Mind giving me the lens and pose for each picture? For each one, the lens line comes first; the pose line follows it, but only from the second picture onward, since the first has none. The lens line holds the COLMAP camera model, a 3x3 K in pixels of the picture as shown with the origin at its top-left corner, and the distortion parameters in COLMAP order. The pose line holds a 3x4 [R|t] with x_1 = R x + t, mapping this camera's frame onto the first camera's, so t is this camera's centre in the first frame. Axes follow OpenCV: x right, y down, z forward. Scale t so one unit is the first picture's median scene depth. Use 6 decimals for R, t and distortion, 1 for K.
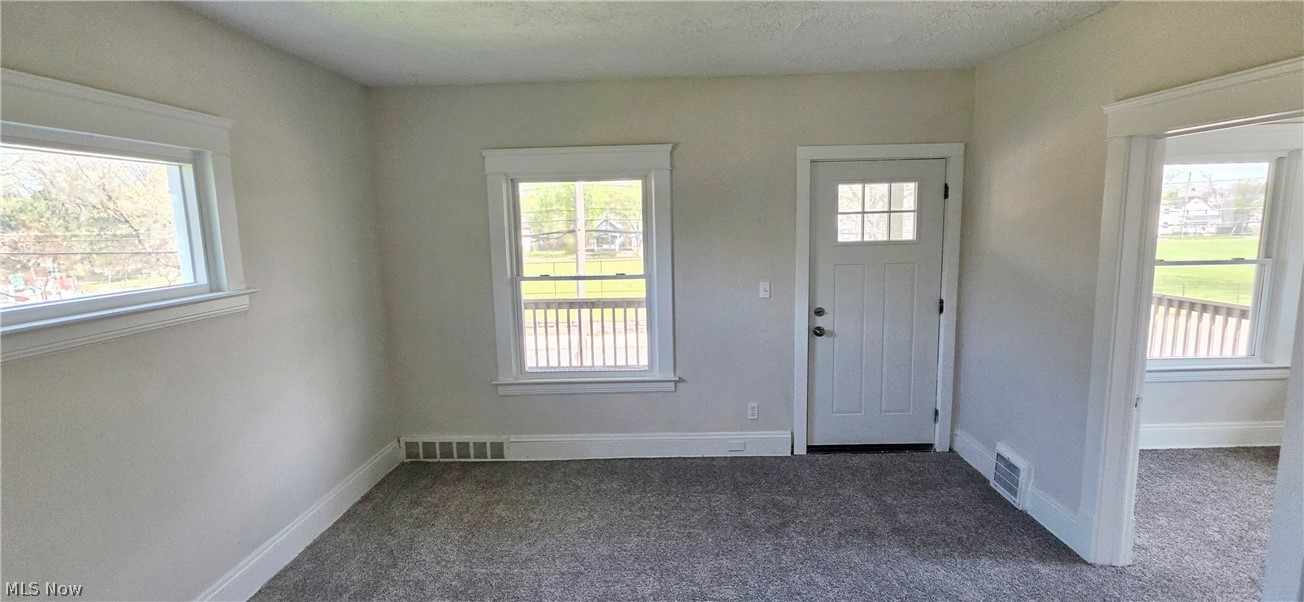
lens RADIAL K [[567.6, 0, 671.4], [0, 567.6, 298.2], [0, 0, 1]] dist [-0.001994, 0.000283]
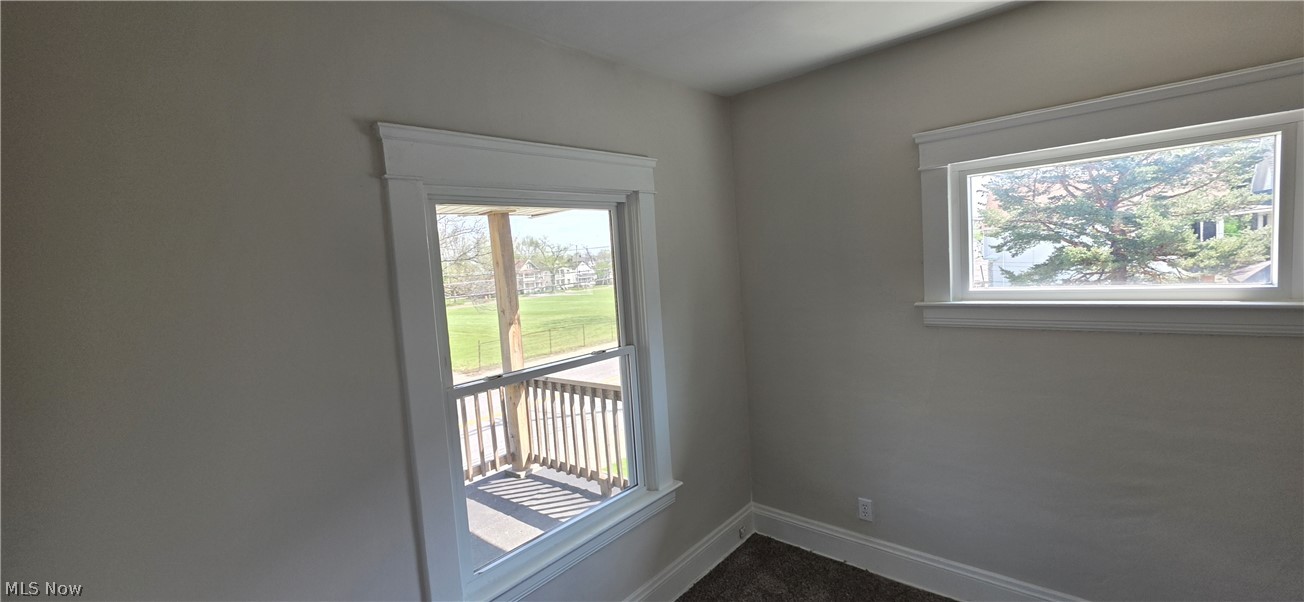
lens RADIAL K [[522.3, 0, 647.5], [0, 522.3, 306.5], [0, 0, 1]] dist [-0.000374, 0.000013]
pose [[0.649424, -0.082107, 0.755980, 0.599218], [0.155765, 0.987437, -0.026564, -0.098838], [-0.744302, 0.135006, 0.654055, 0.569635]]
